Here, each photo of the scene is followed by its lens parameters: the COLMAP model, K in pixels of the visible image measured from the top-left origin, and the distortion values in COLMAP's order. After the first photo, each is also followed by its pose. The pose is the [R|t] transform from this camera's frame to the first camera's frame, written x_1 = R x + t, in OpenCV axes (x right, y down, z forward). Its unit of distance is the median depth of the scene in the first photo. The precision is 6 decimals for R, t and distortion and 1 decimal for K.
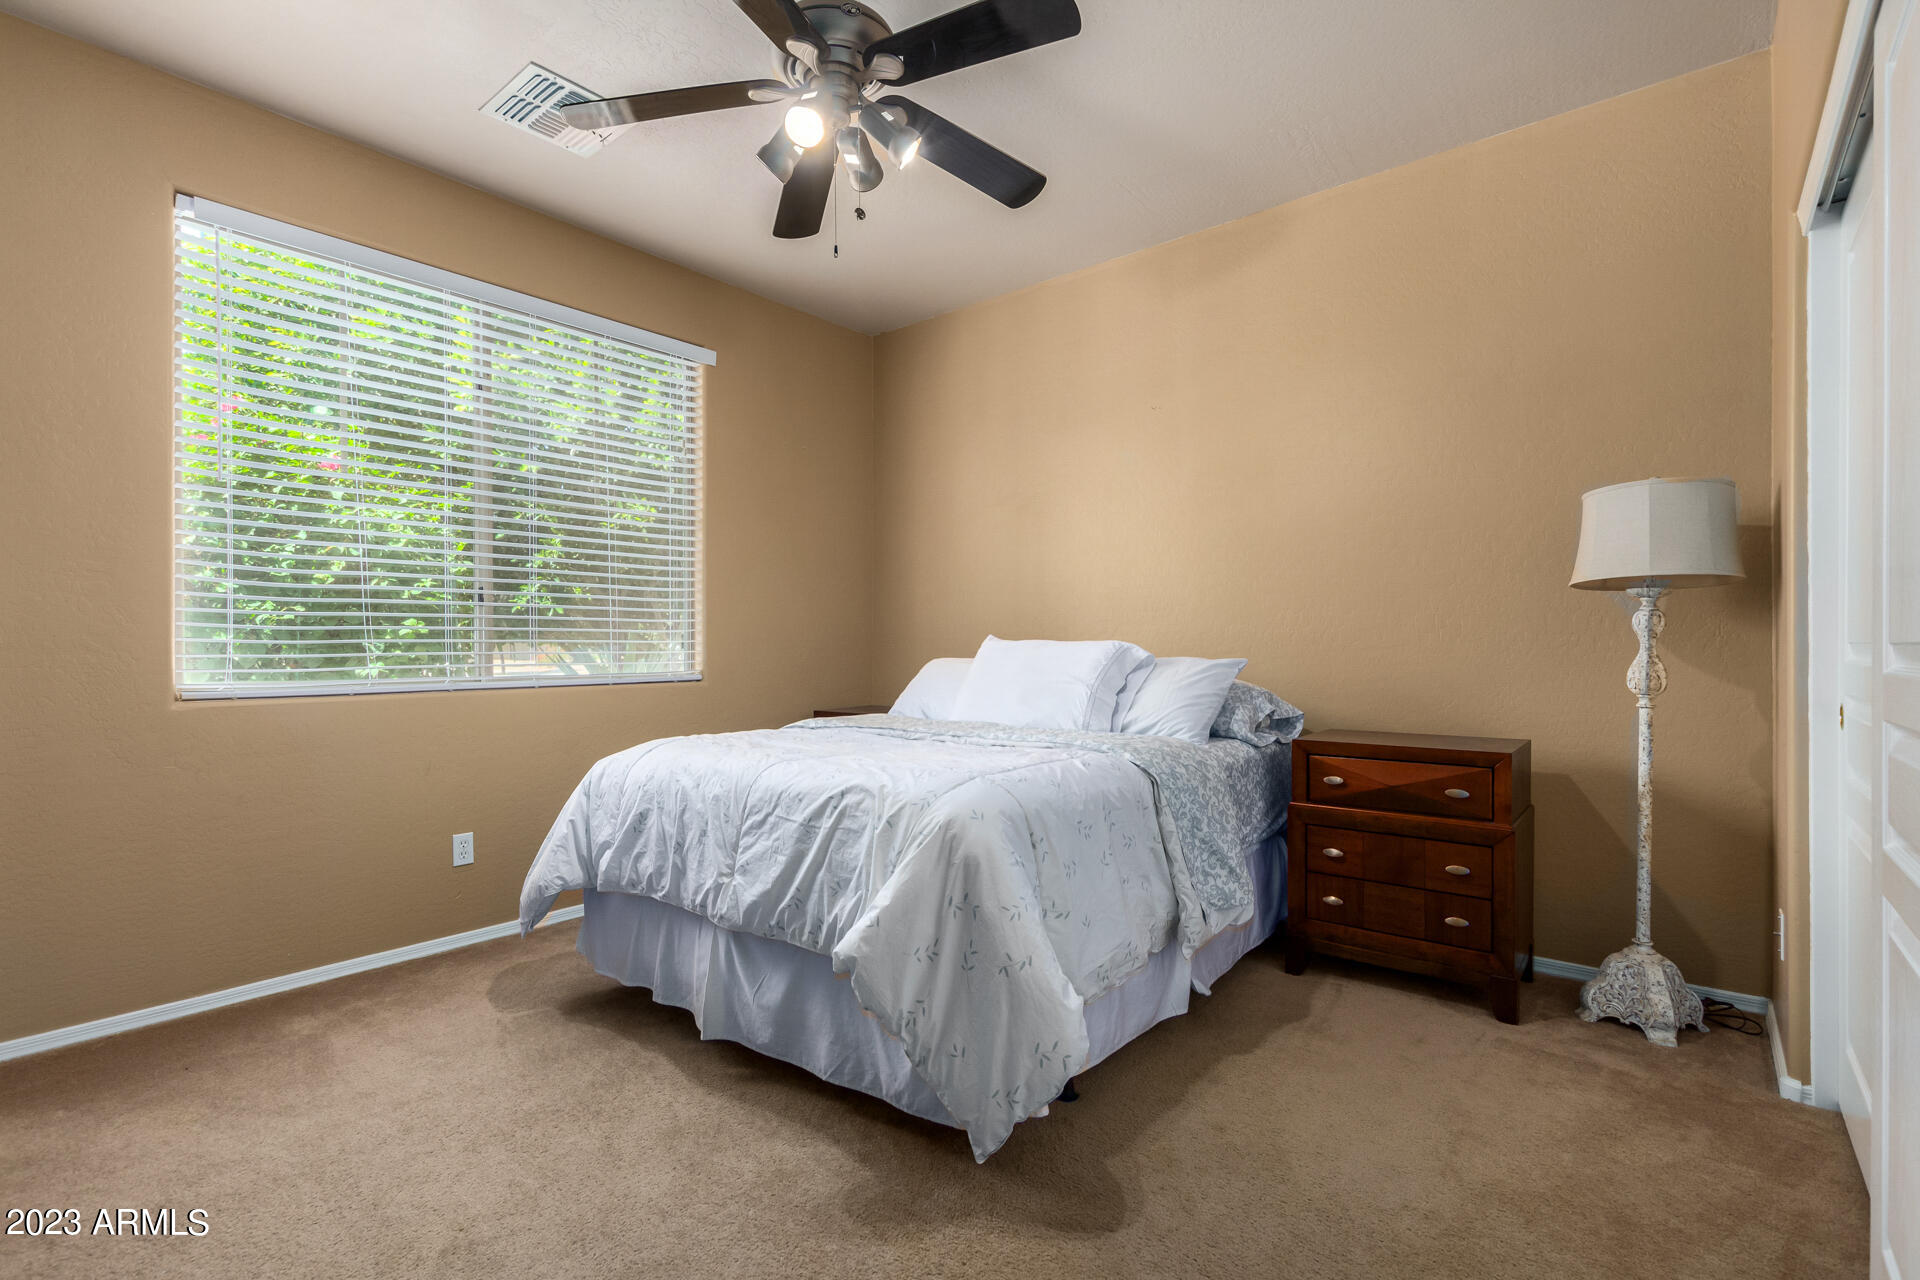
lens RADIAL K [[878.6, 0, 947.5], [0, 878.6, 654.9], [0, 0, 1]] dist [0.010134, -0.003840]
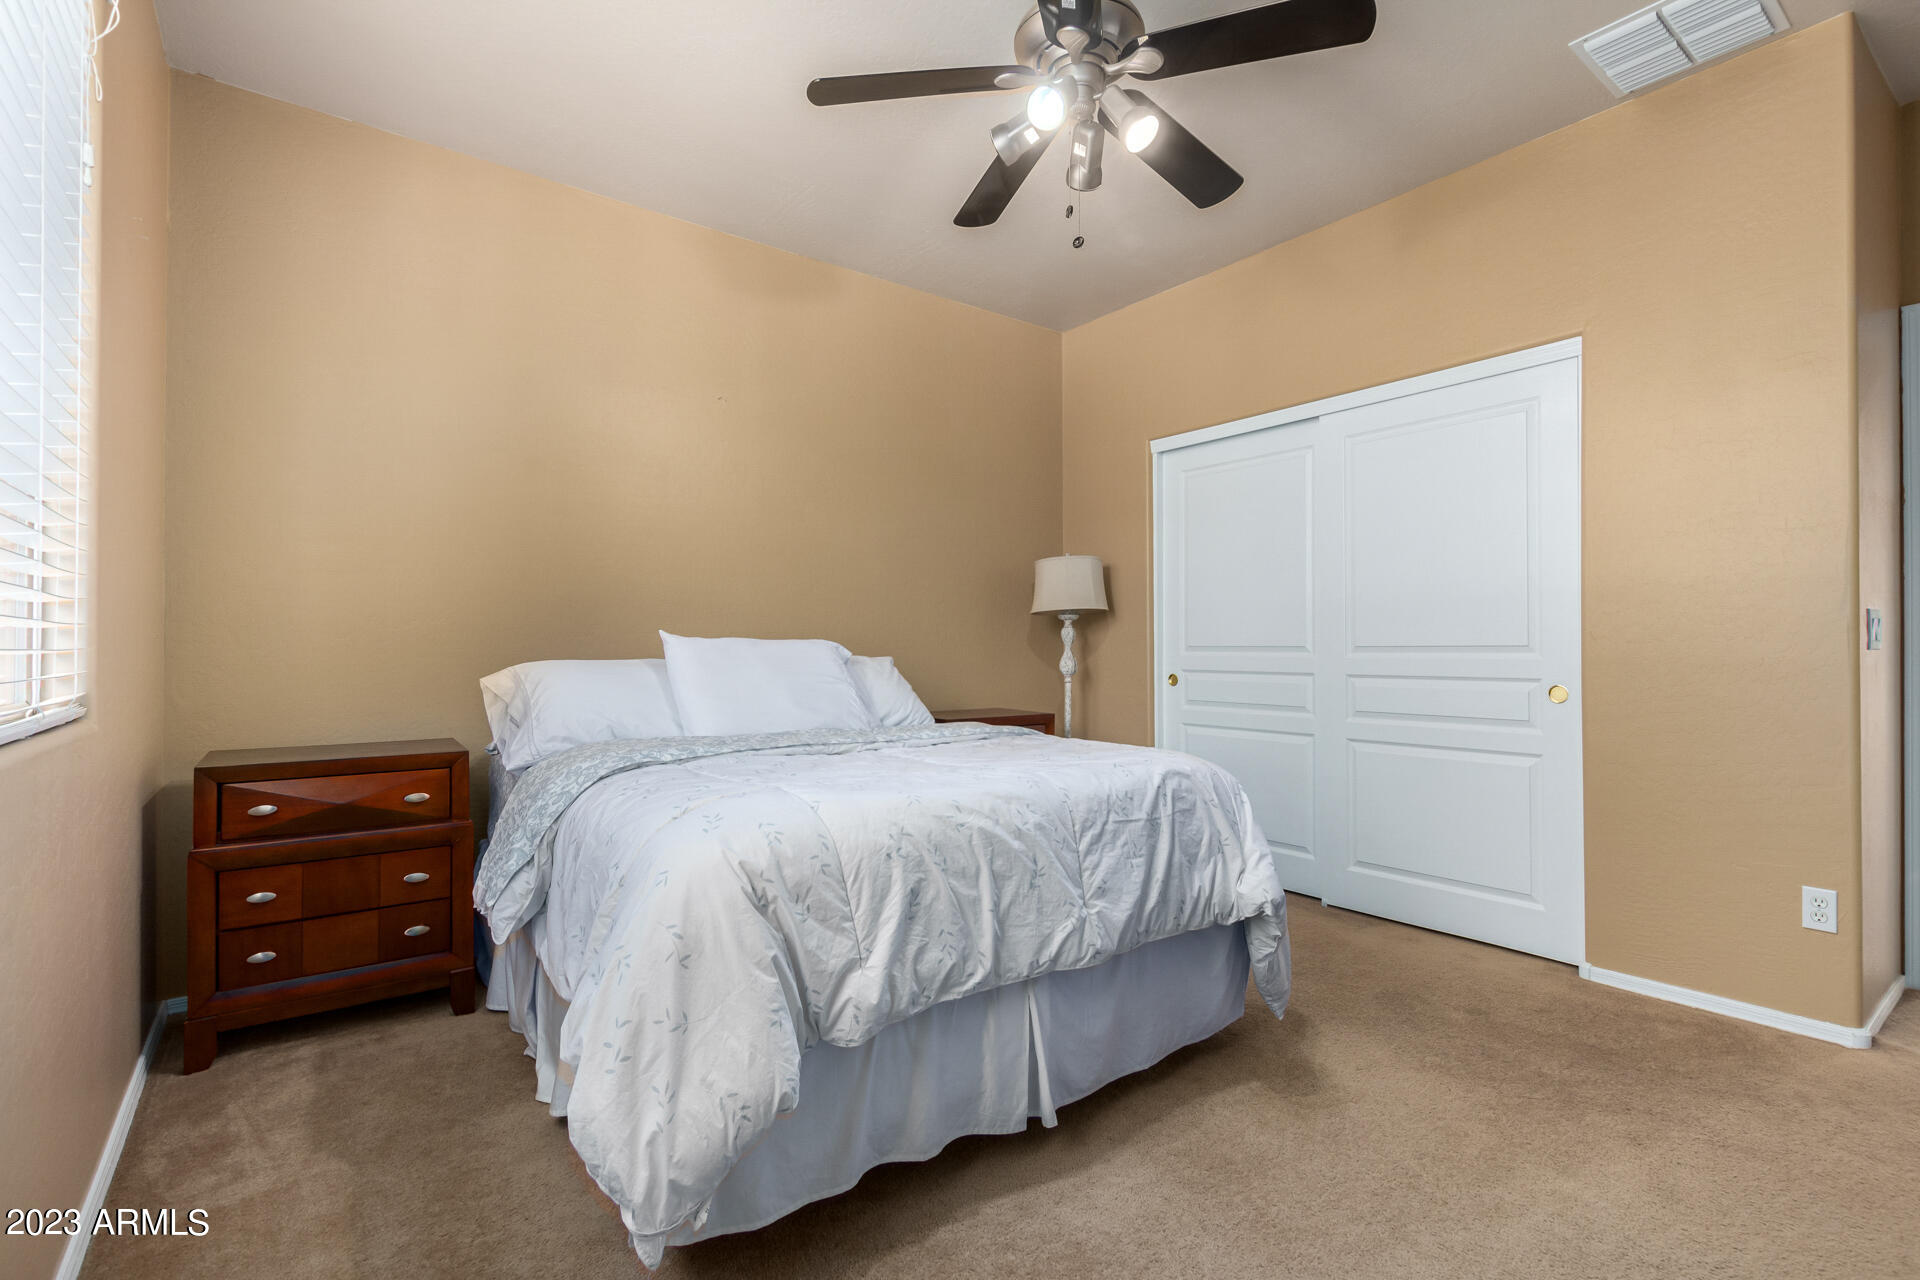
lens RADIAL K [[878.6, 0, 948.5], [0, 878.6, 633.4], [0, 0, 1]] dist [0.010134, -0.003840]
pose [[0.229734, 0.020591, 0.973036, -1.047116], [0.006529, 0.999721, -0.022697, -0.000812], [-0.973231, 0.011567, 0.229536, 0.856269]]
